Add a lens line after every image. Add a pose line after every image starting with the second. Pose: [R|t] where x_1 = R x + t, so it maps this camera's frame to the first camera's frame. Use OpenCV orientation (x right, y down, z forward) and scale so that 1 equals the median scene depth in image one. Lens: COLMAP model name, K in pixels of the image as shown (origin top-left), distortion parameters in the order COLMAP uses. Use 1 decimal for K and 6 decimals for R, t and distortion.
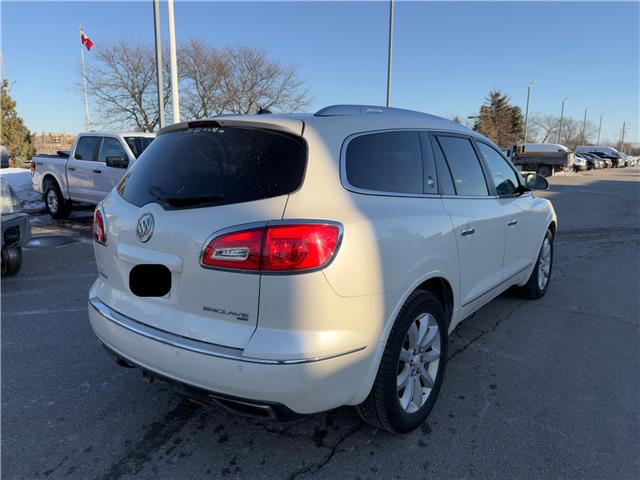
lens RADIAL K [[448.5, 0, 320.0], [0, 448.5, 240.0], [0, 0, 1]] dist [-0.007228, -0.005074]
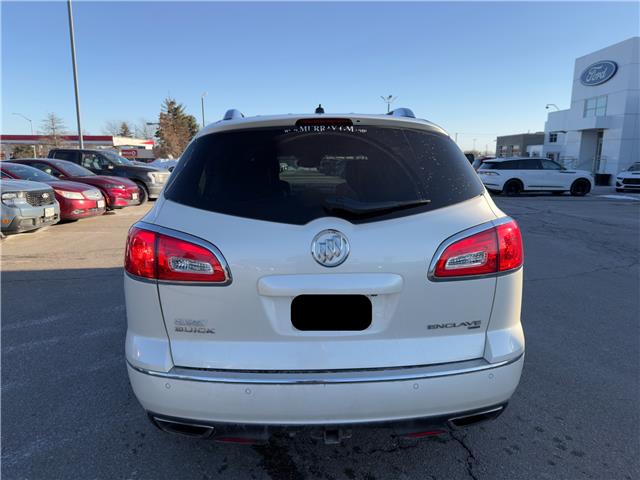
lens RADIAL K [[451.6, 0, 317.4], [0, 451.6, 238.7], [0, 0, 1]] dist [-0.016447, -0.001263]
pose [[0.776470, -0.100717, 0.622054, -0.742324], [0.112198, 0.993468, 0.020804, -0.052002], [-0.620086, 0.053639, 0.782698, 0.320893]]
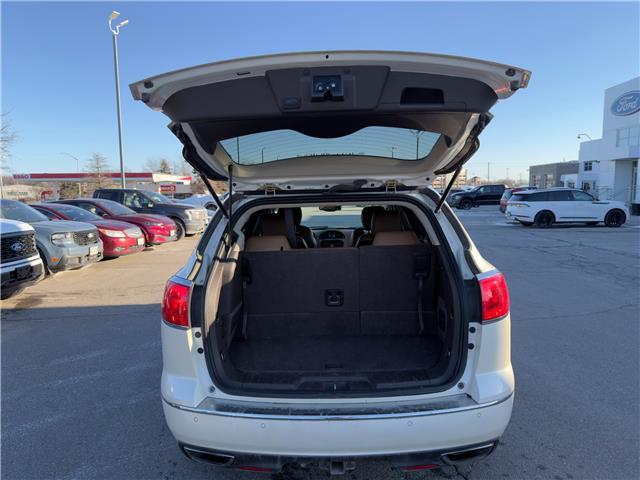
lens RADIAL K [[448.5, 0, 320.0], [0, 448.5, 240.0], [0, 0, 1]] dist [-0.007228, -0.005074]
pose [[0.815654, -0.066981, 0.574649, -0.770088], [0.118791, 0.991501, -0.053043, -0.086938], [-0.566213, 0.111528, 0.816679, 0.205021]]
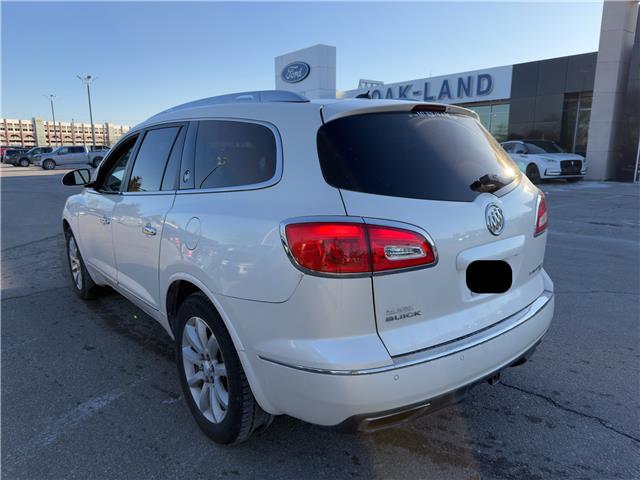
lens RADIAL K [[452.7, 0, 320.0], [0, 452.7, 240.0], [0, 0, 1]] dist [0.000421, -0.003602]
pose [[0.238114, -0.187958, 0.952877, -1.146620], [0.185541, 0.971830, 0.145332, -0.158330], [-0.953350, 0.142193, 0.266280, 0.912360]]
